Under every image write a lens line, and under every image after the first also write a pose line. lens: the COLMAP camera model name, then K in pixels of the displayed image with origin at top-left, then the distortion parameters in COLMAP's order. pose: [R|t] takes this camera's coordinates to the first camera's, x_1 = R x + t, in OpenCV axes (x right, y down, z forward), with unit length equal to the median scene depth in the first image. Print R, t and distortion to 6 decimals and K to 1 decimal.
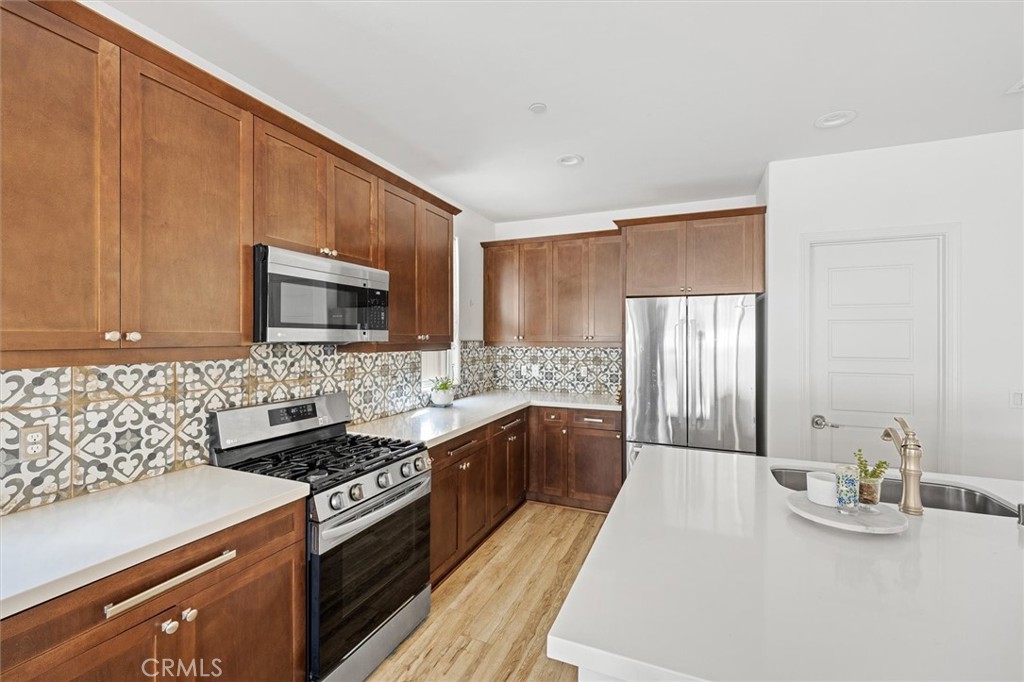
lens RADIAL K [[436.4, 0, 511.0], [0, 436.4, 334.2], [0, 0, 1]] dist [-0.002181, -0.000361]
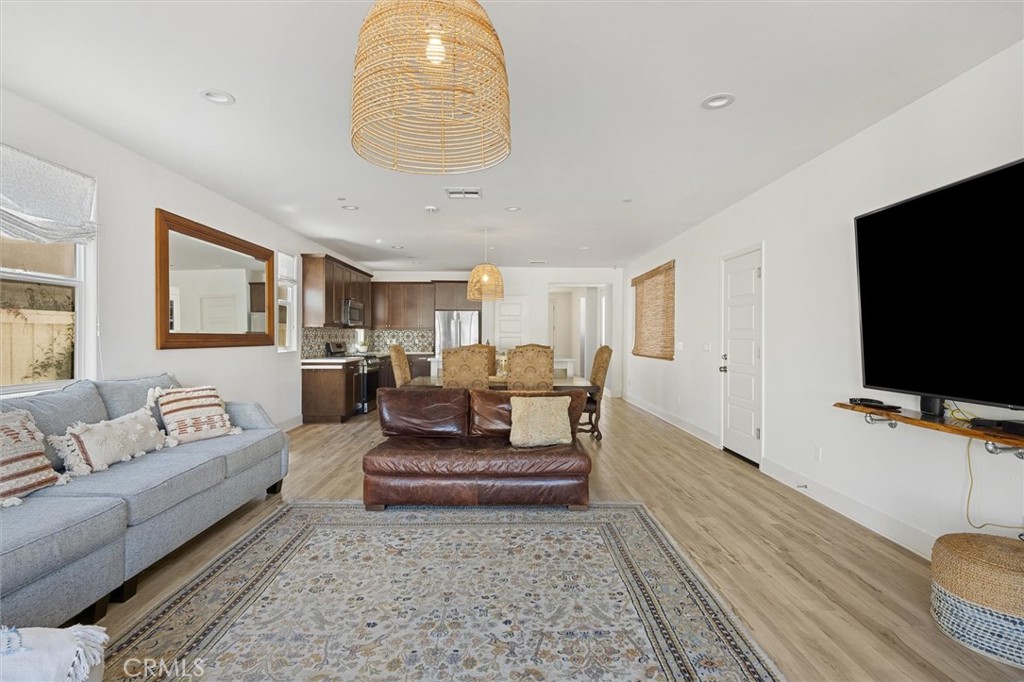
lens RADIAL K [[495.9, 0, 507.6], [0, 495.9, 336.3], [0, 0, 1]] dist [-0.003290, 0.000751]
pose [[0.920776, -0.000703, 0.390092, -0.400649], [-0.003281, 0.999949, 0.009547, 0.034302], [-0.390078, -0.010071, 0.920727, -1.537482]]
